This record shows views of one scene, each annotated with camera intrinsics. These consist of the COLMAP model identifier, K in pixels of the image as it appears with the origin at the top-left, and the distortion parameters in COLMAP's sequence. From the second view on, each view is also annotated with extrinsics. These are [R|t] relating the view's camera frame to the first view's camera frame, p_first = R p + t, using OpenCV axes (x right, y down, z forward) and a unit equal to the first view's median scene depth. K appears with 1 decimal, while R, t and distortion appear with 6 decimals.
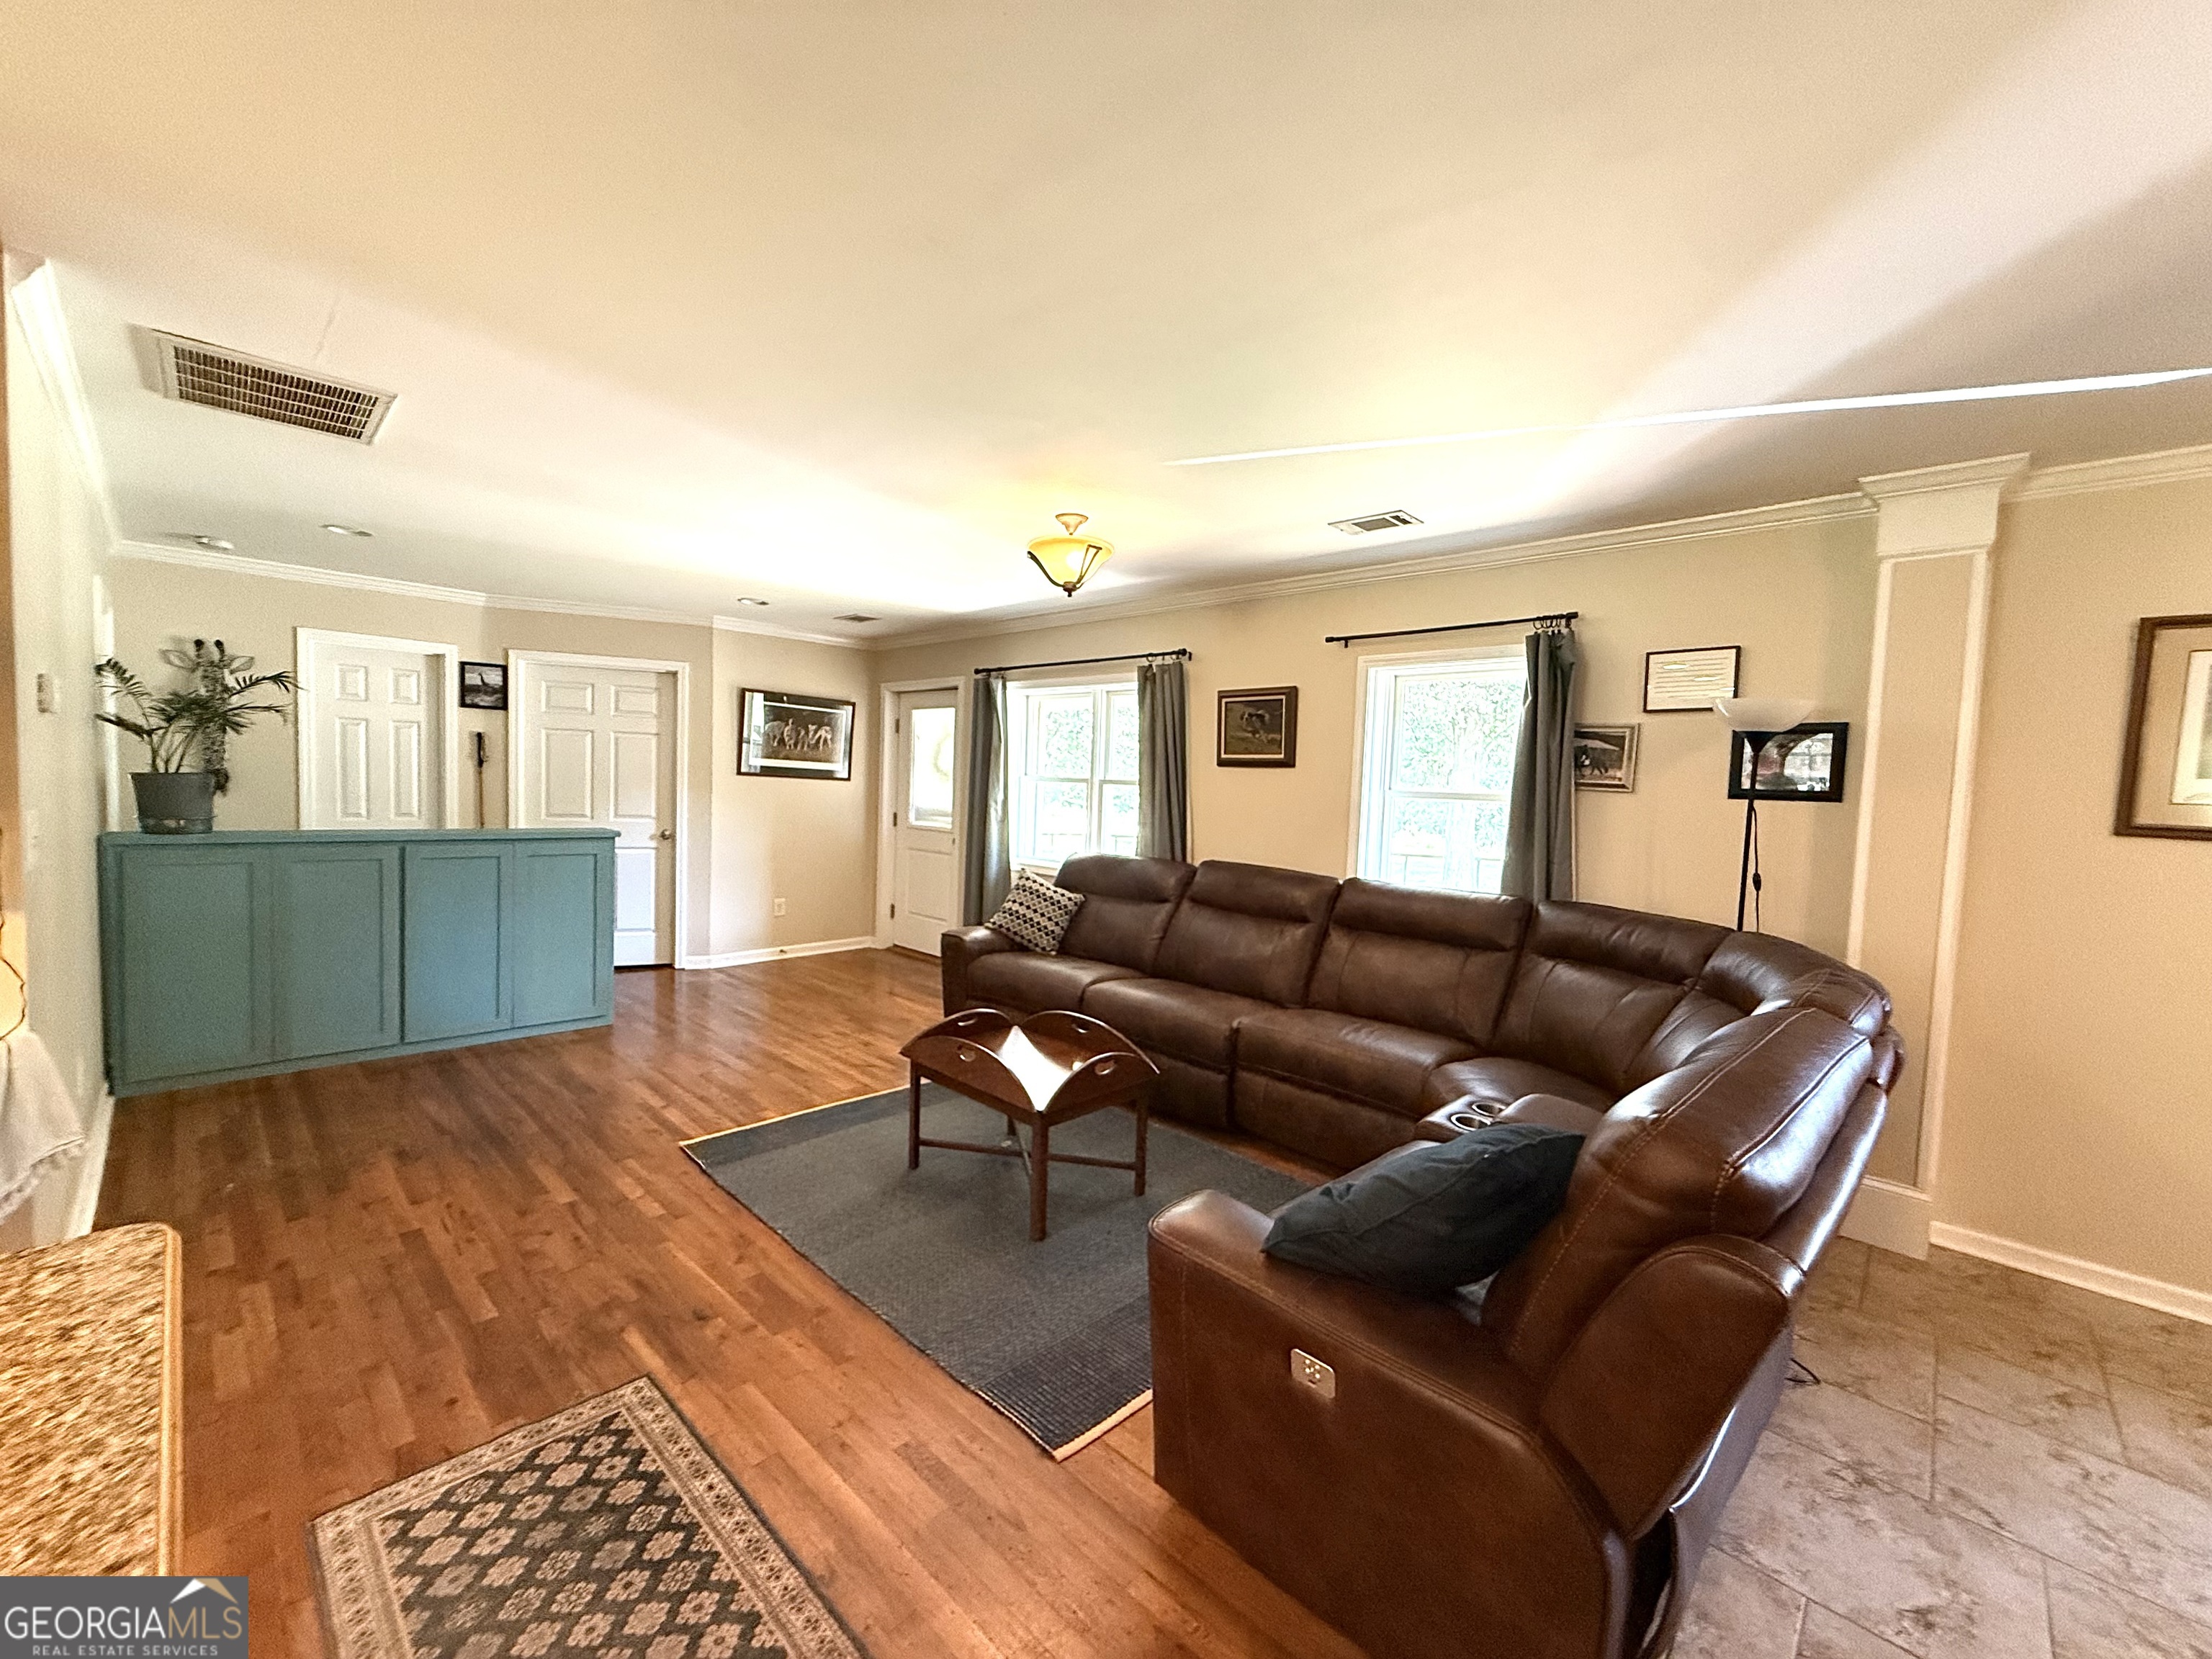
lens RADIAL K [[840.8, 0, 1100.6], [0, 840.8, 820.3], [0, 0, 1]] dist [0.001448, 0.000323]
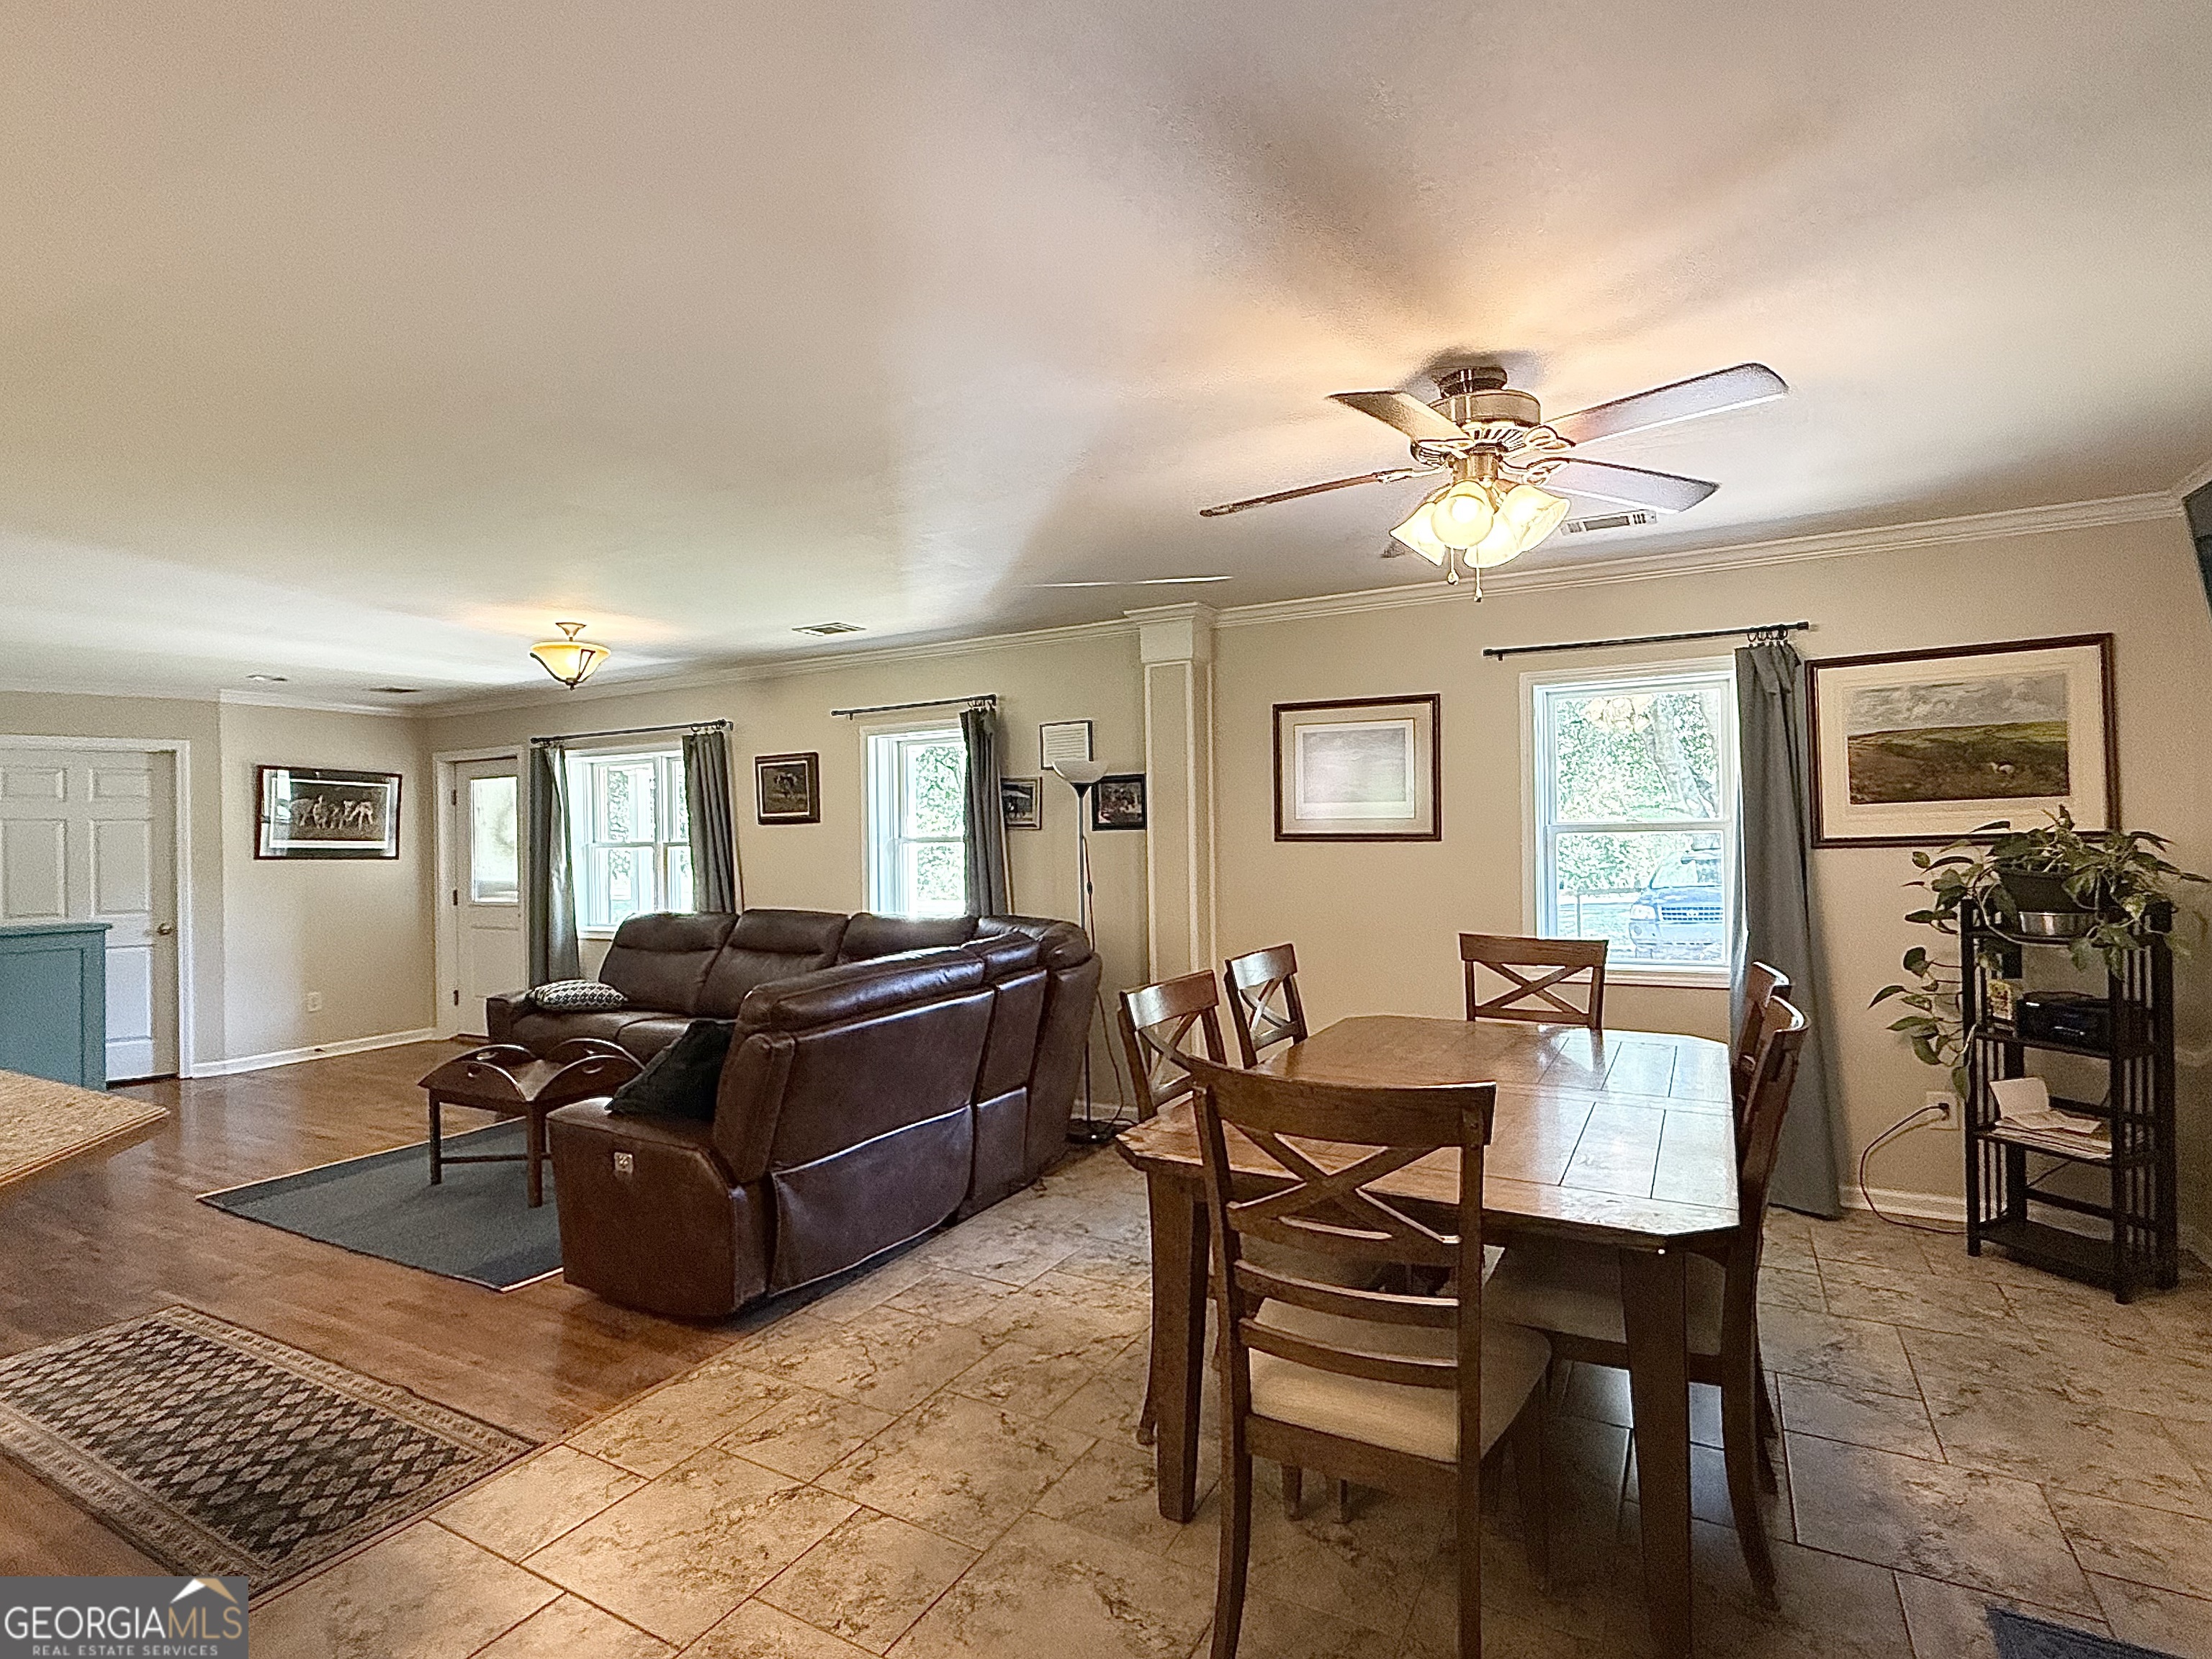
lens RADIAL K [[1092.4, 0, 1106.0], [0, 1092.4, 829.5], [0, 0, 1]] dist [0.021437, -0.010288]
pose [[0.968953, -0.051692, 0.241782, 0.225713], [0.065048, 0.996747, -0.047584, 0.039441], [-0.238536, 0.061834, 0.969163, -0.491445]]
